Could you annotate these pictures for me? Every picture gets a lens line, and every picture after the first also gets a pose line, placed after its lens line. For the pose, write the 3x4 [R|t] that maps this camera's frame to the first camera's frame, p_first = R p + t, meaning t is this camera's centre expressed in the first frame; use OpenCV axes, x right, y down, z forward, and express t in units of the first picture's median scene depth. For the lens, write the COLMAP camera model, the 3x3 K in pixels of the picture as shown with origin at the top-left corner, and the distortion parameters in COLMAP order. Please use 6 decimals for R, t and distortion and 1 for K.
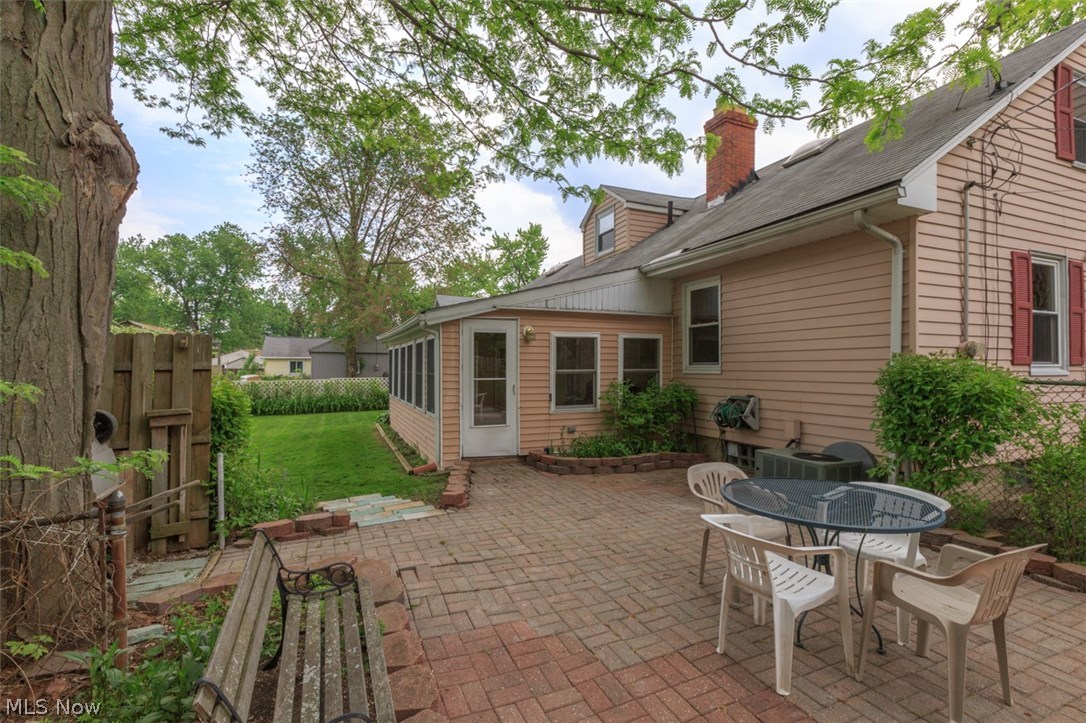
lens RADIAL K [[496.6, 0, 543.8], [0, 496.6, 358.6], [0, 0, 1]] dist [0.004724, 0.000204]
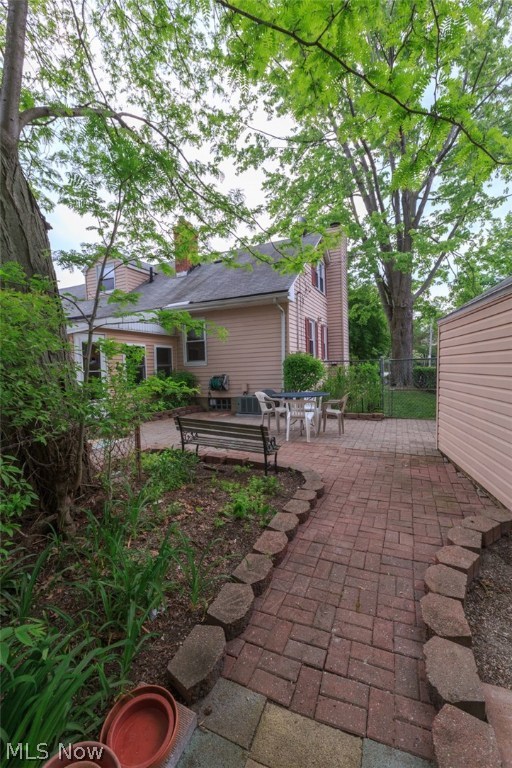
lens RADIAL K [[351.2, 0, 255.0], [0, 351.2, 381.1], [0, 0, 1]] dist [0.004724, 0.000204]
pose [[0.742384, -0.052618, 0.667905, -0.444868], [0.025317, 0.998402, 0.050515, 0.025999], [-0.669496, -0.020592, 0.742531, -0.196234]]
